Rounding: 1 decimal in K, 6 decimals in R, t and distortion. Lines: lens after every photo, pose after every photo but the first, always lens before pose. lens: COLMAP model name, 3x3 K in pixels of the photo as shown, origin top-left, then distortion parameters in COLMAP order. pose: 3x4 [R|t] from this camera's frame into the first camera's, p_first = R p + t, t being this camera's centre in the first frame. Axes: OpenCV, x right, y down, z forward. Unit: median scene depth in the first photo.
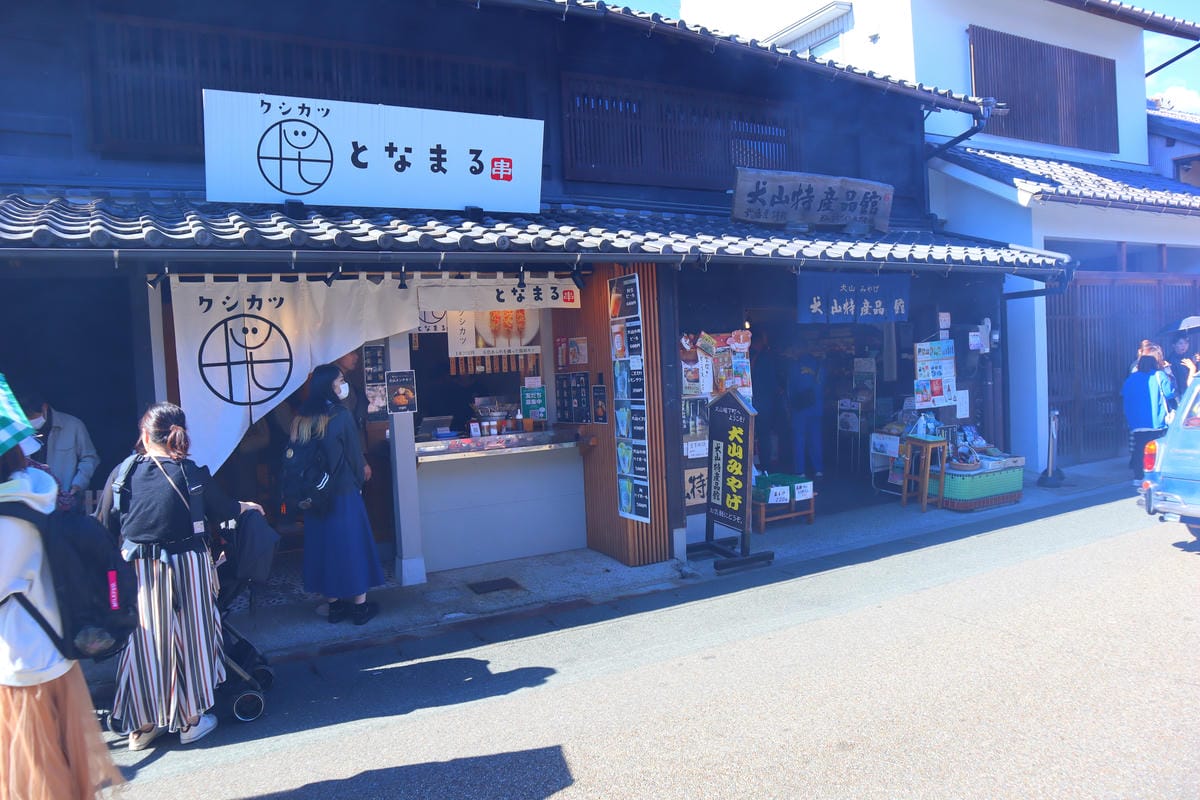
lens RADIAL K [[867.0, 0, 600.0], [0, 867.0, 400.0], [0, 0, 1]] dist [-0.083422, 0.000324]
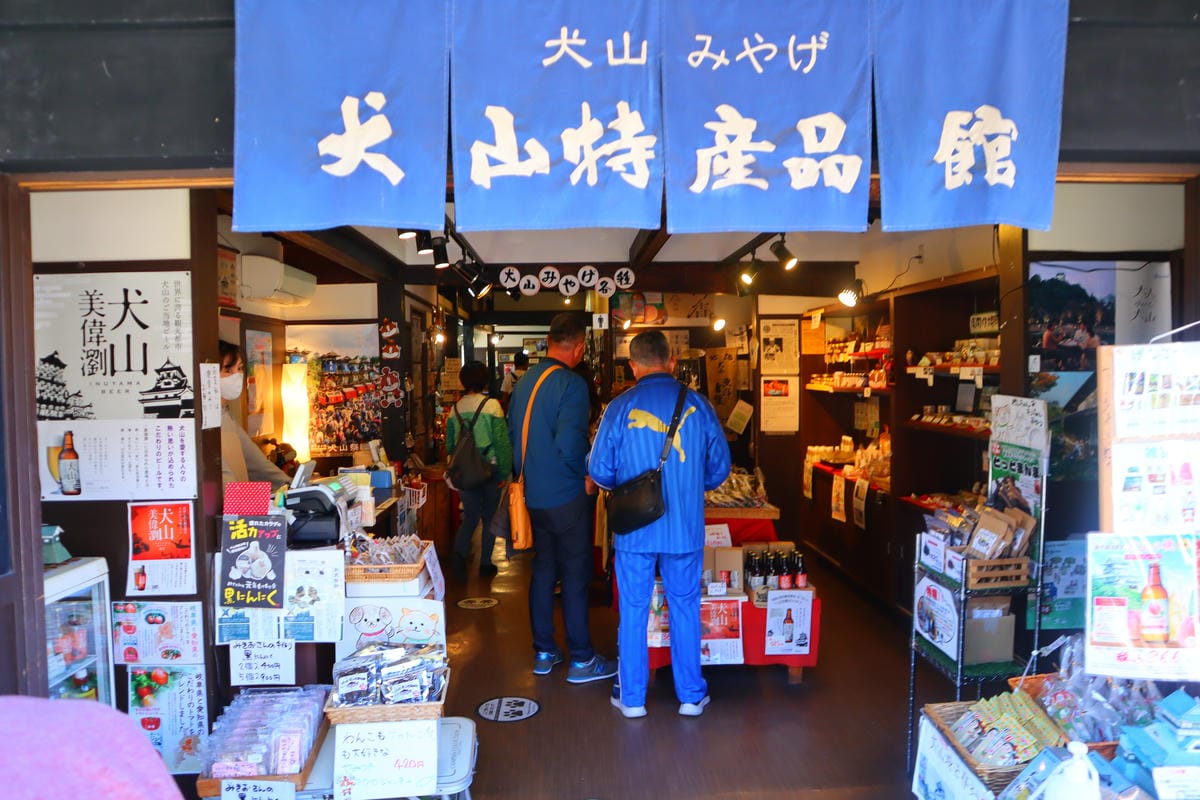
lens RADIAL K [[867.0, 0, 600.0], [0, 867.0, 400.0], [0, 0, 1]] dist [-0.083422, 0.000324]
pose [[0.894402, 0.053199, -0.444089, 0.369798], [-0.048486, 0.998582, 0.021972, -0.056689], [0.444628, 0.001881, 0.895713, 0.821694]]
